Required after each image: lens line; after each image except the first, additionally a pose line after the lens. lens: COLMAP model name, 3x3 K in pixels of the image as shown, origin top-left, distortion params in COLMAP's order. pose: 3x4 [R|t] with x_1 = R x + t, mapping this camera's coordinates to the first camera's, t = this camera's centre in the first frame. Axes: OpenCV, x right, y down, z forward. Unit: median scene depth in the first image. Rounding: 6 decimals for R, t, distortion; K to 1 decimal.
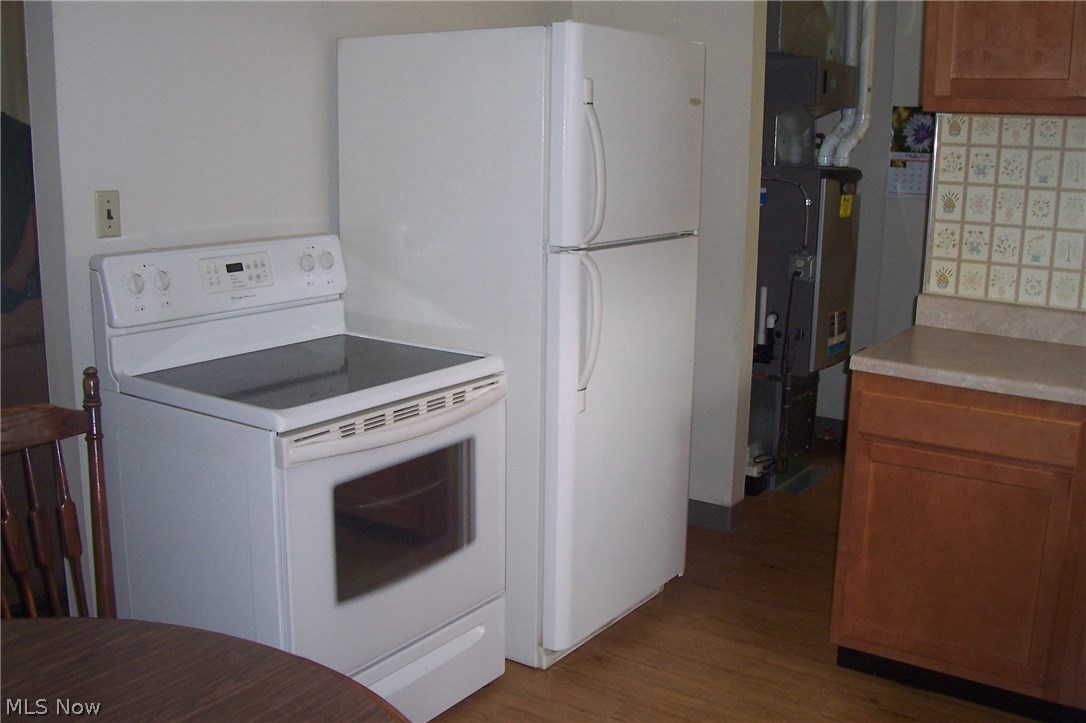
lens RADIAL K [[1109.8, 0, 538.2], [0, 1109.8, 354.7], [0, 0, 1]] dist [-0.113015, 0.000000]
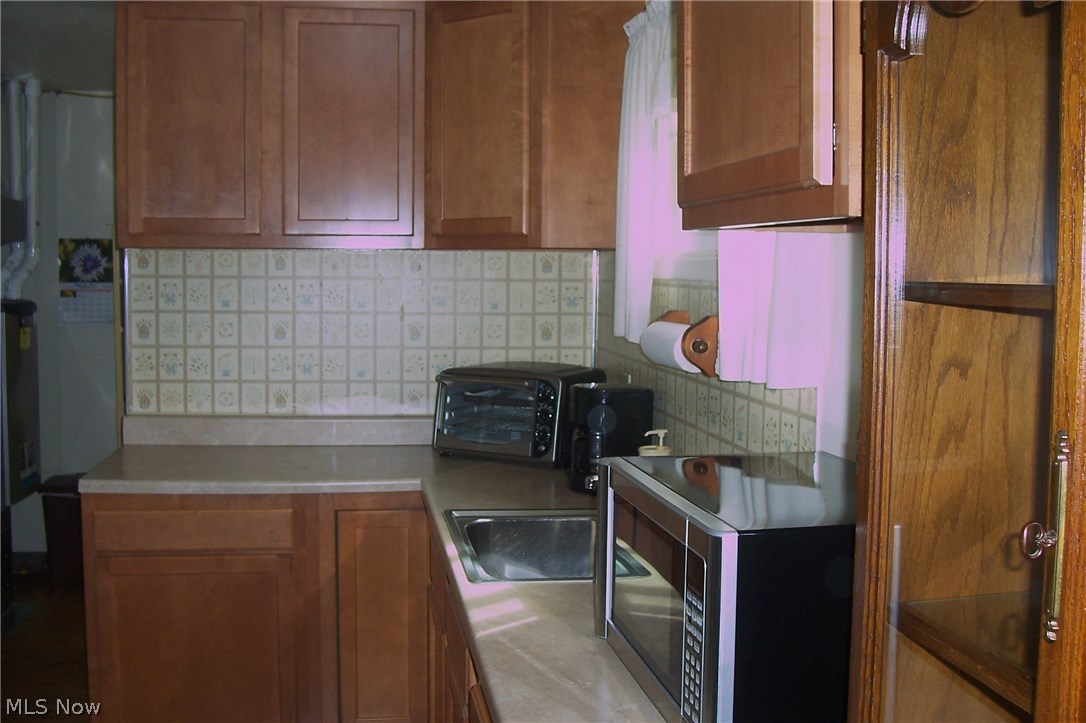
lens RADIAL K [[1109.8, 0, 541.8], [0, 1109.8, 360.8], [0, 0, 1]] dist [-0.113015, 0.000000]
pose [[0.723125, -0.065056, 0.687647, -0.090136], [0.137529, 0.989182, -0.051042, 0.001973], [-0.676887, 0.131482, 0.724249, -0.057009]]
